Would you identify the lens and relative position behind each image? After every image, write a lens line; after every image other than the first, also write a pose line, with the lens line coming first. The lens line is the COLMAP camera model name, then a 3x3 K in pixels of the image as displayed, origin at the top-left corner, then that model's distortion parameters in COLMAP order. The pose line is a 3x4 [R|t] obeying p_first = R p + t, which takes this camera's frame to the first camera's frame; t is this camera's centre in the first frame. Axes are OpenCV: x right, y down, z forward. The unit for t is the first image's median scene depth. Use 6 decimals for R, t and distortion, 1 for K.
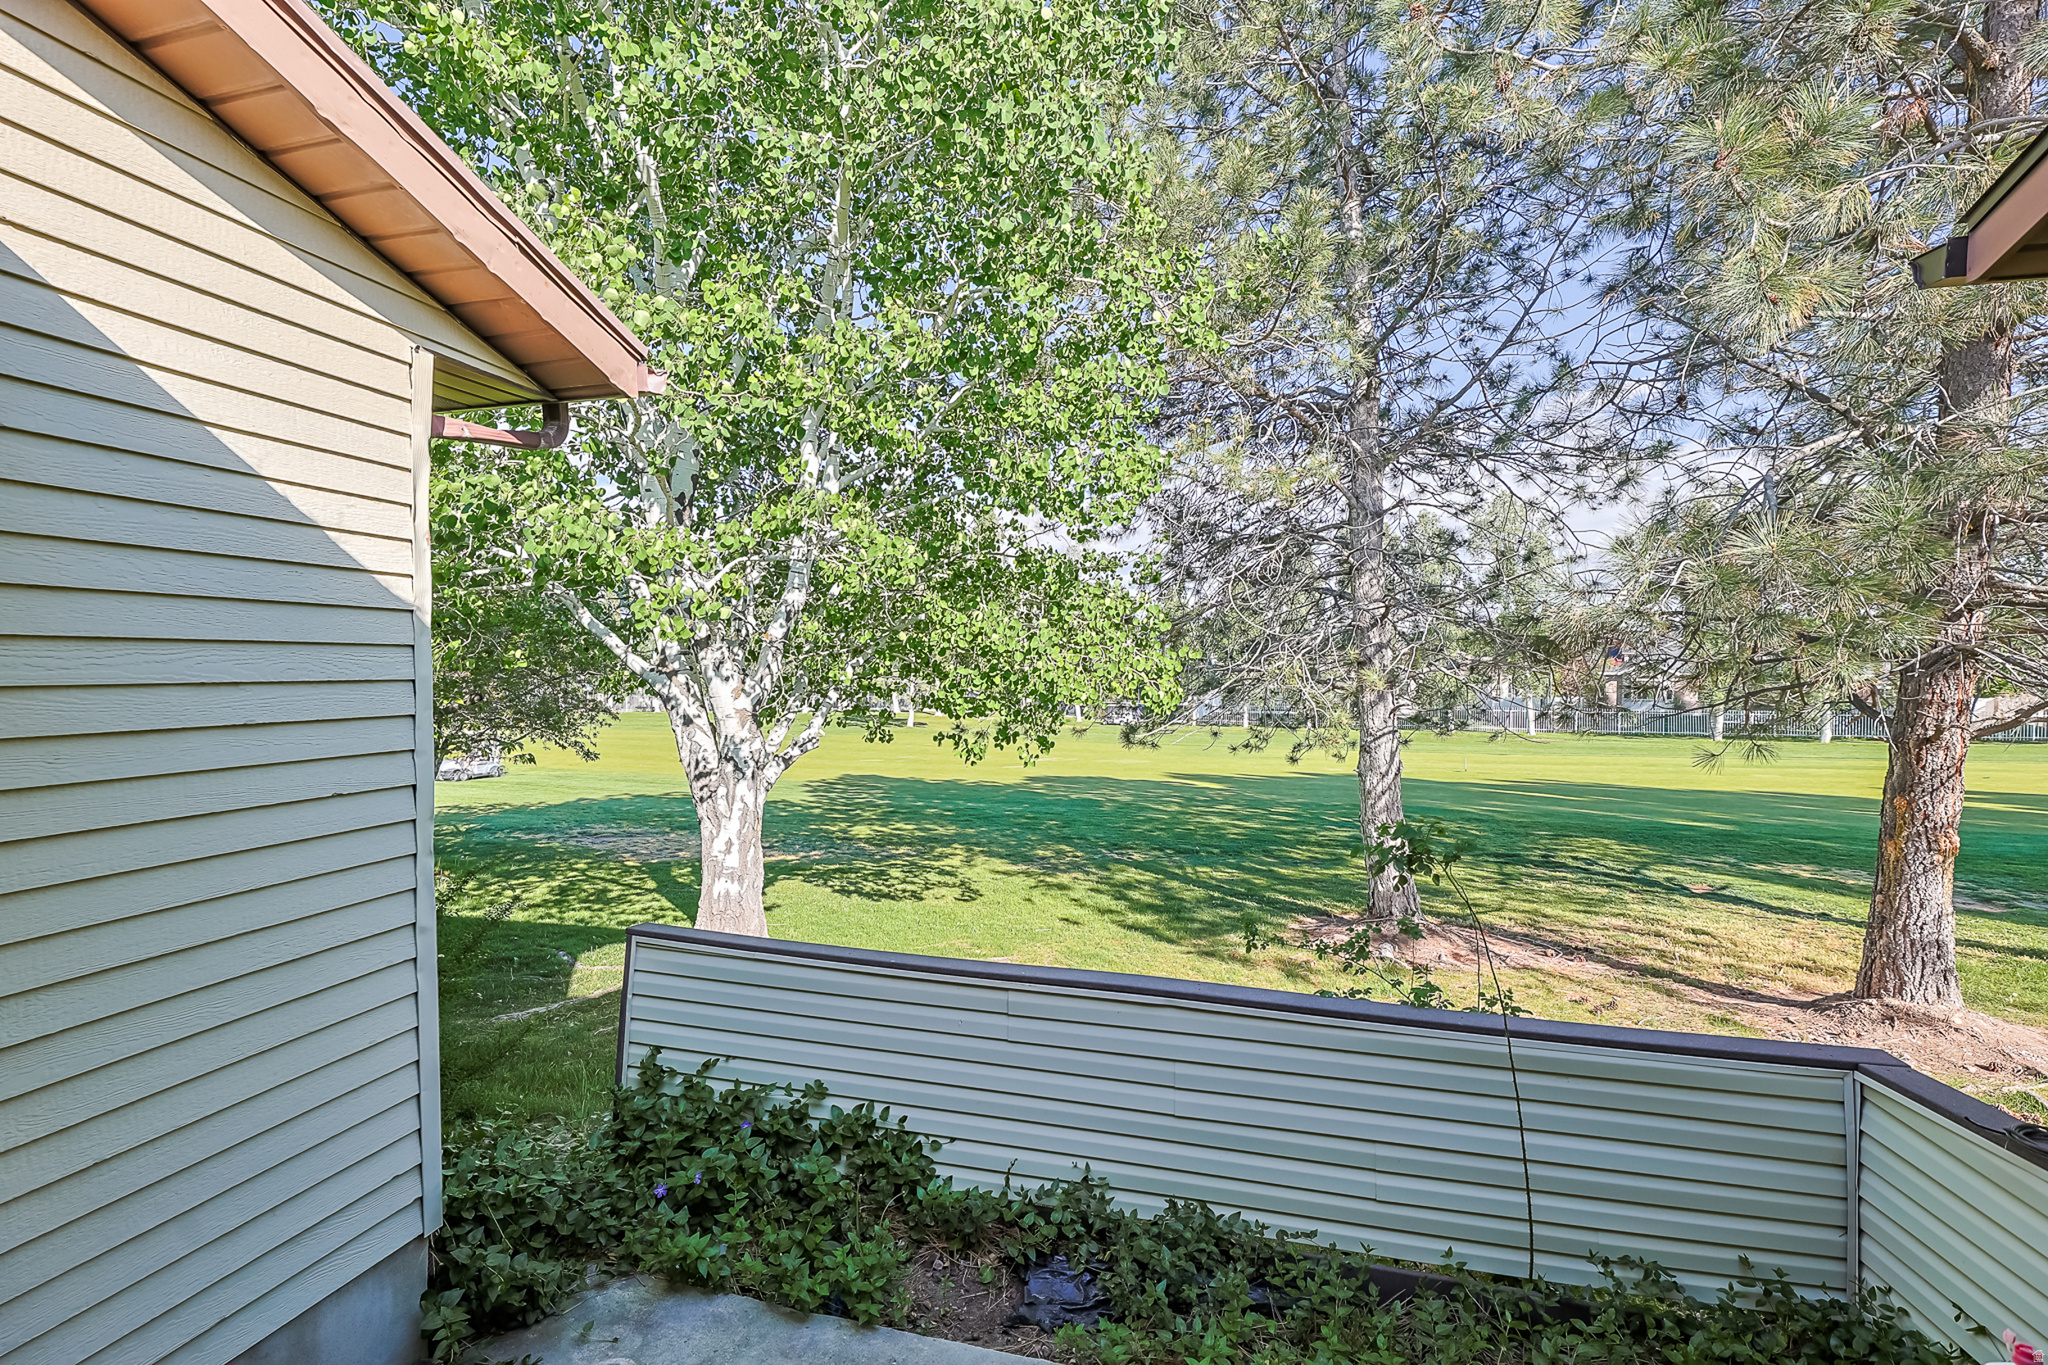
lens RADIAL K [[858.1, 0, 1026.2], [0, 858.1, 630.7], [0, 0, 1]] dist [-0.000525, -0.000026]
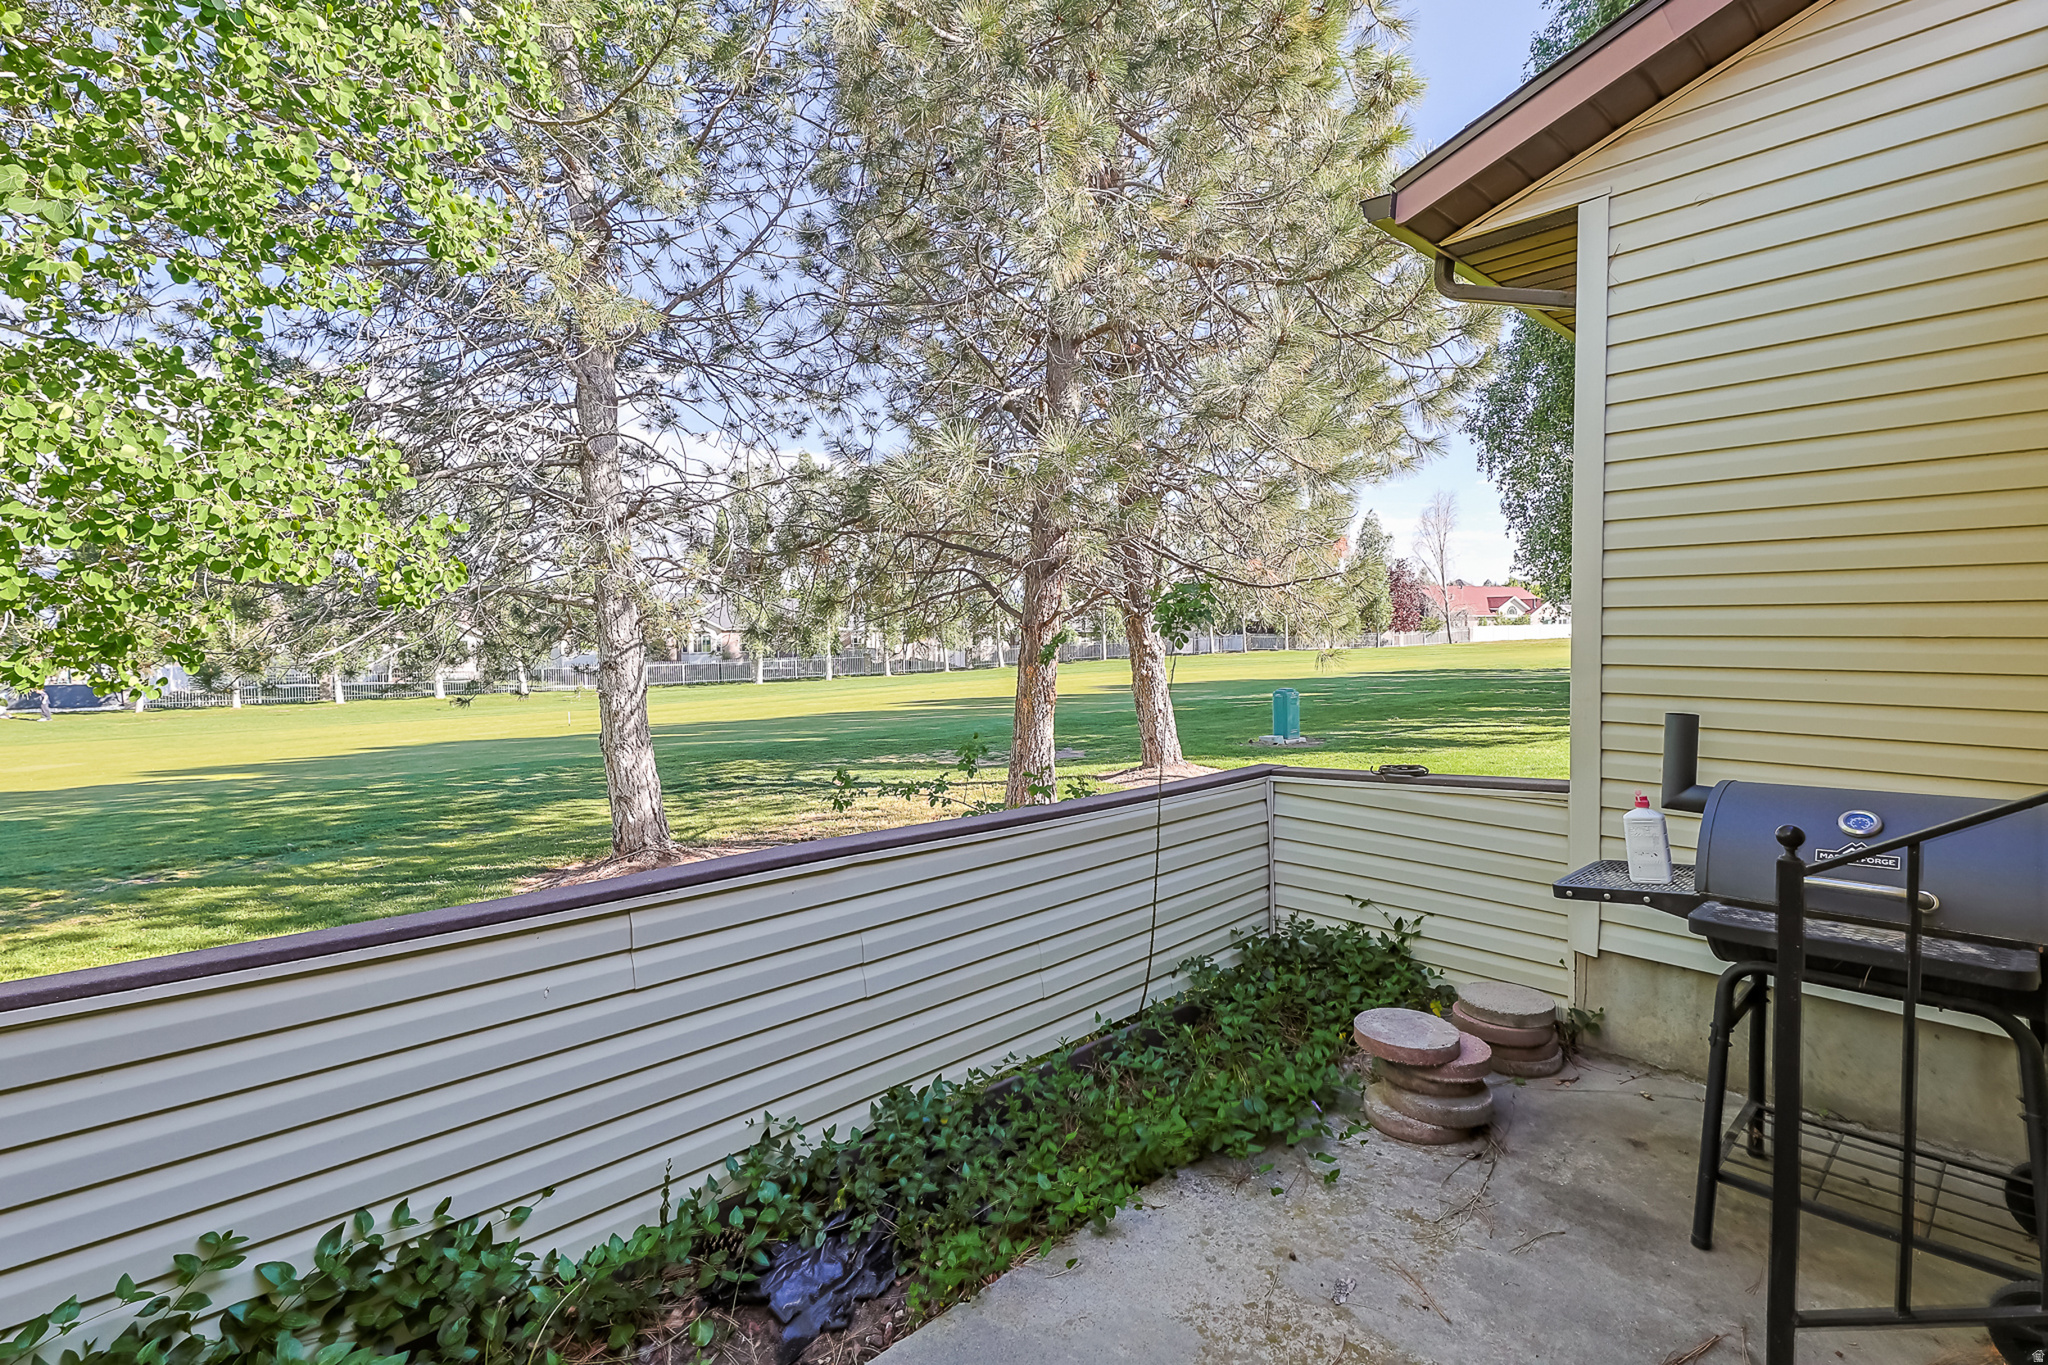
lens RADIAL K [[920.8, 0, 1017.8], [0, 920.8, 623.9], [0, 0, 1]] dist [-0.002634, -0.000833]
pose [[0.553925, -0.004383, 0.832555, -0.418752], [-0.023484, 0.999506, 0.020887, 0.184338], [-0.832235, -0.031122, 0.553549, 0.392742]]
